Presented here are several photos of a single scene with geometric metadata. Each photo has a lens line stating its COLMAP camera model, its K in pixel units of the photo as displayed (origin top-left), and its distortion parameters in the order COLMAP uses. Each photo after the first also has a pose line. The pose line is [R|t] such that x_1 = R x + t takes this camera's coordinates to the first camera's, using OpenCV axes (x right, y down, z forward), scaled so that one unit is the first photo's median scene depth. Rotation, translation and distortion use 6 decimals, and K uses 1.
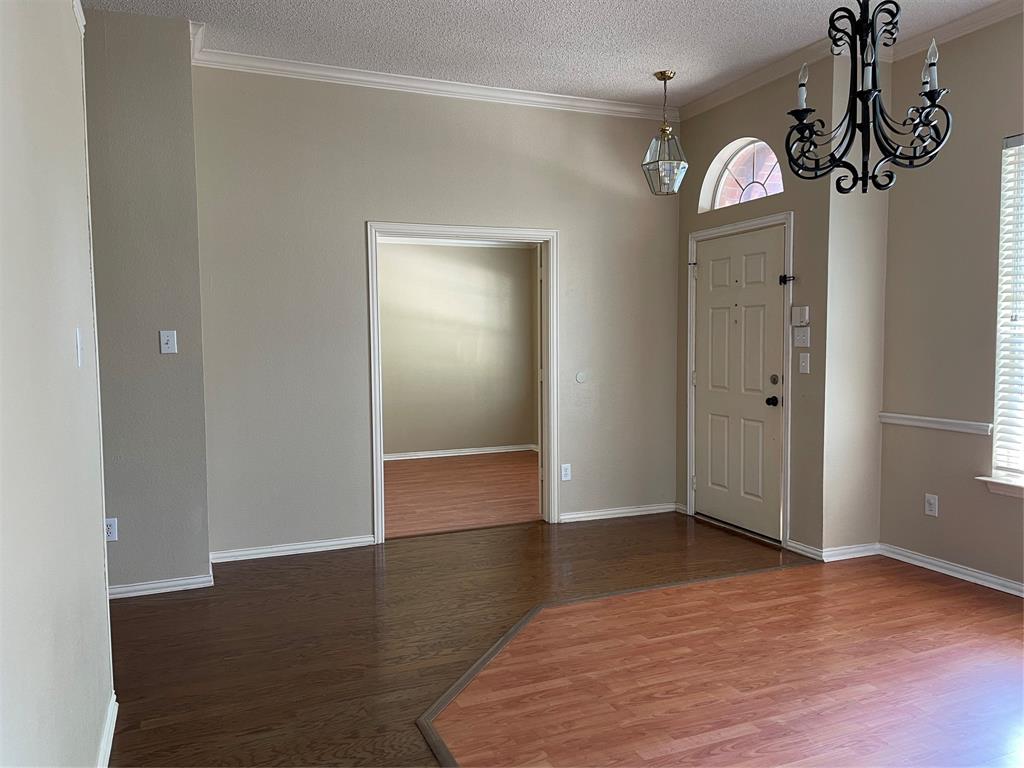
lens RADIAL K [[772.9, 0, 506.9], [0, 772.9, 379.2], [0, 0, 1]] dist [0.053616, -0.039064]
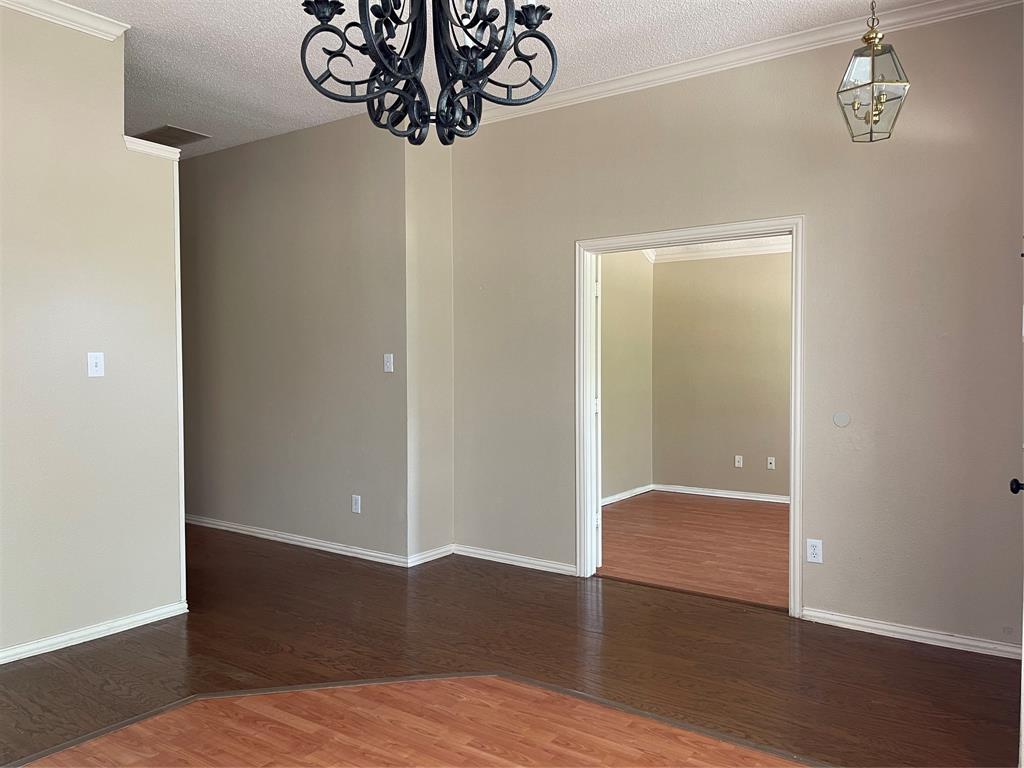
lens RADIAL K [[772.9, 0, 509.5], [0, 772.9, 385.7], [0, 0, 1]] dist [0.053616, -0.039064]
pose [[0.526905, 0.033928, -0.849247, 0.800526], [-0.051826, 0.998626, 0.007741, -0.034160], [0.848343, 0.039934, 0.527939, 0.562538]]
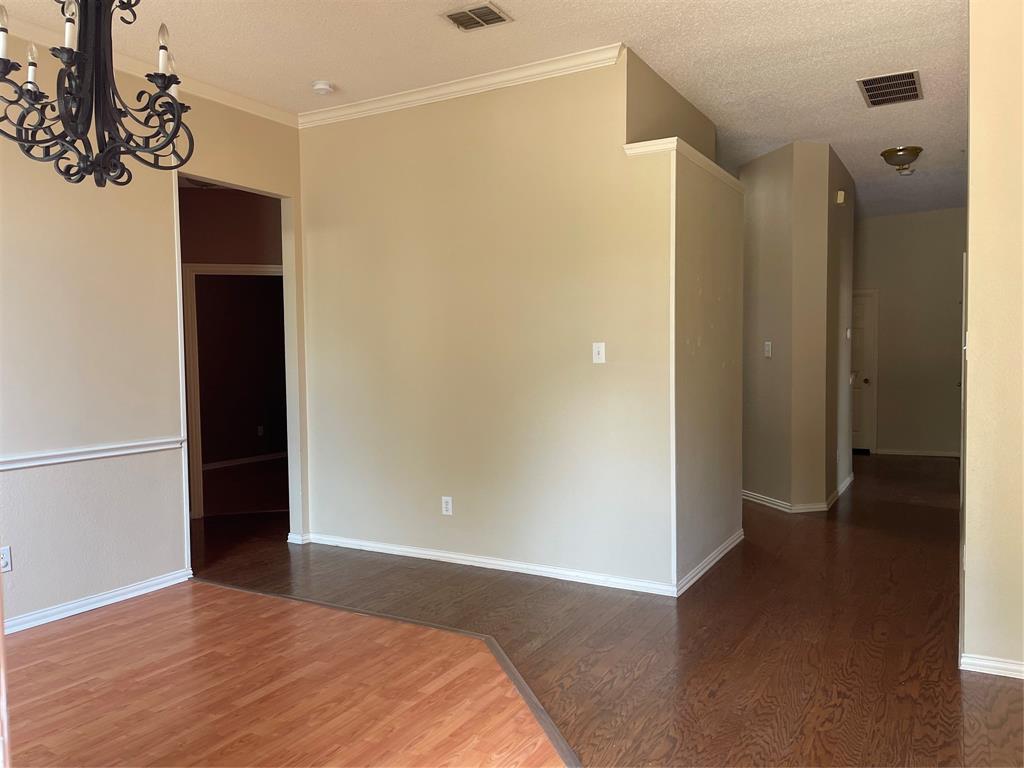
lens RADIAL K [[772.9, 0, 505.1], [0, 772.9, 385.5], [0, 0, 1]] dist [0.053616, -0.039064]
pose [[-0.800244, 0.043365, -0.598104, 0.473927], [-0.011835, 0.996046, 0.088052, -0.078854], [0.599557, 0.077542, -0.796567, 1.500783]]
